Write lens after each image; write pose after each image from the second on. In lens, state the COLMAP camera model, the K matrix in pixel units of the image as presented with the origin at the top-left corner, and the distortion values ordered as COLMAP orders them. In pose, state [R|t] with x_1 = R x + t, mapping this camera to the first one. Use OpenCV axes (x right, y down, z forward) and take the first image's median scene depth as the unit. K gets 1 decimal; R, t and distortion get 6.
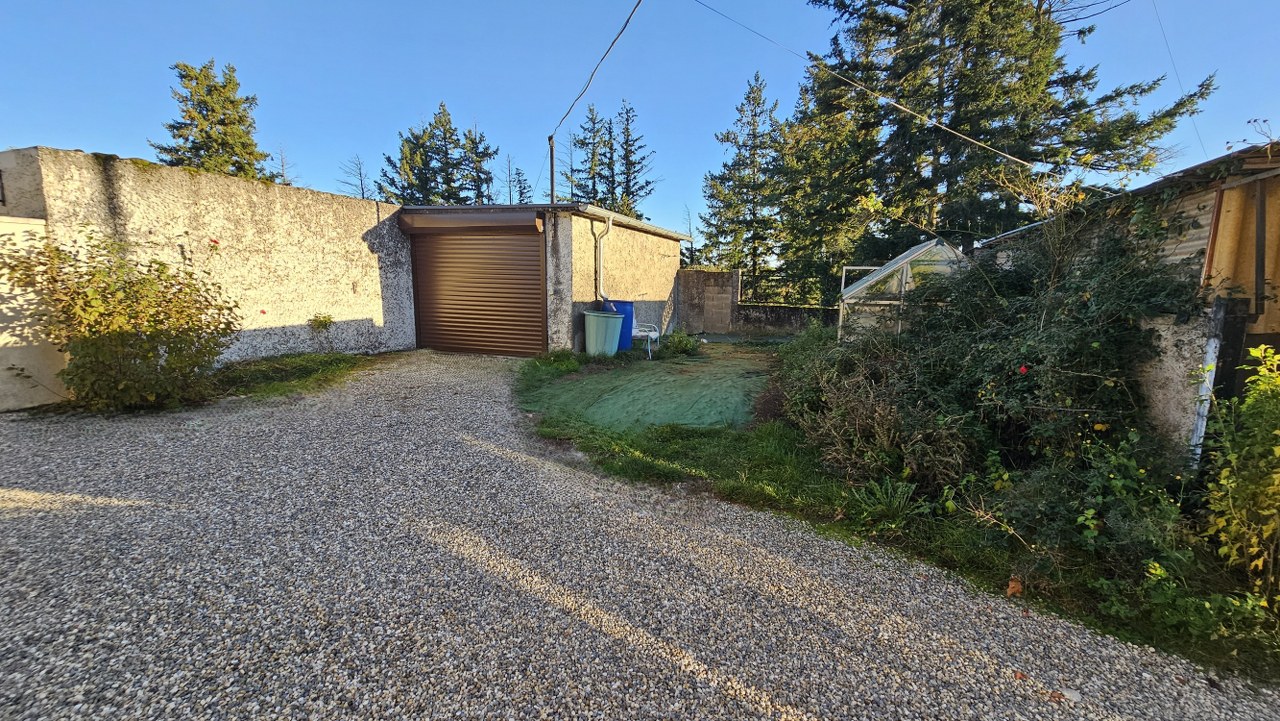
lens RADIAL K [[522.2, 0, 644.3], [0, 522.2, 357.9], [0, 0, 1]] dist [0.000109, -0.000038]
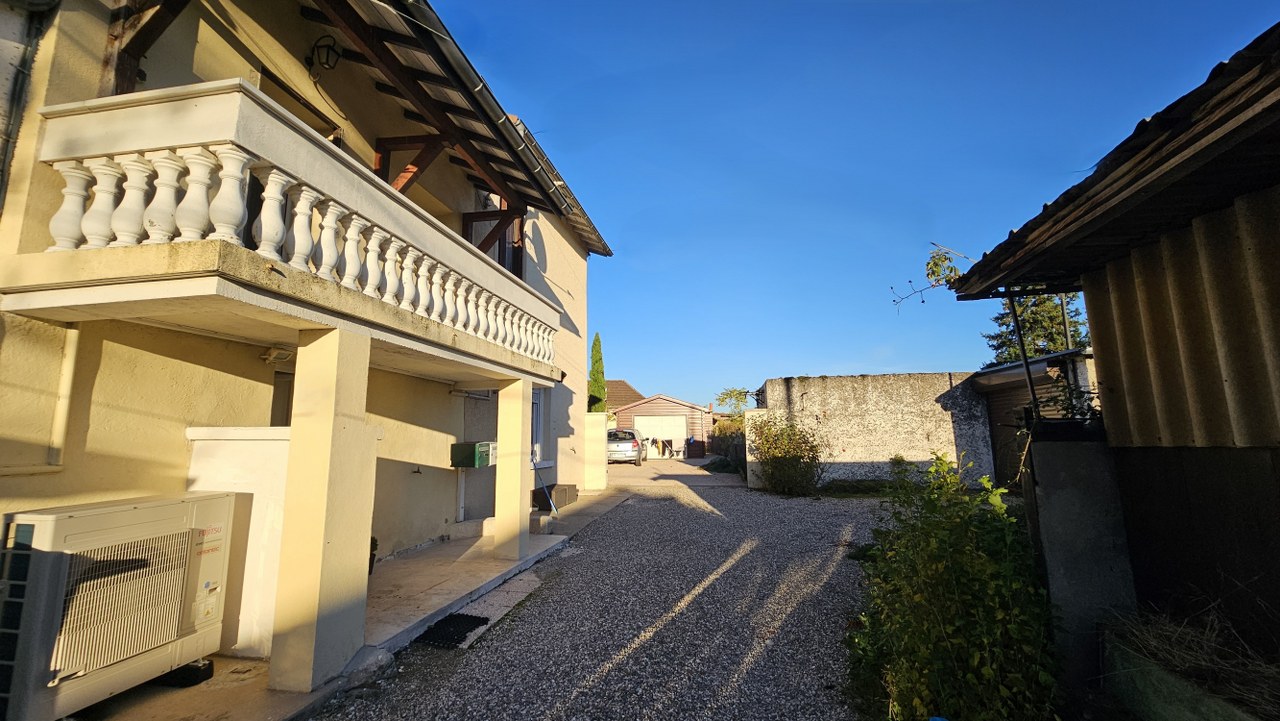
lens RADIAL K [[522.2, 0, 644.3], [0, 522.2, 357.9], [0, 0, 1]] dist [0.000109, -0.000038]
pose [[0.165497, -0.170019, -0.971444, 0.698168], [-0.134719, 0.971897, -0.193049, 0.029170], [0.976965, 0.162821, 0.137941, 0.050491]]
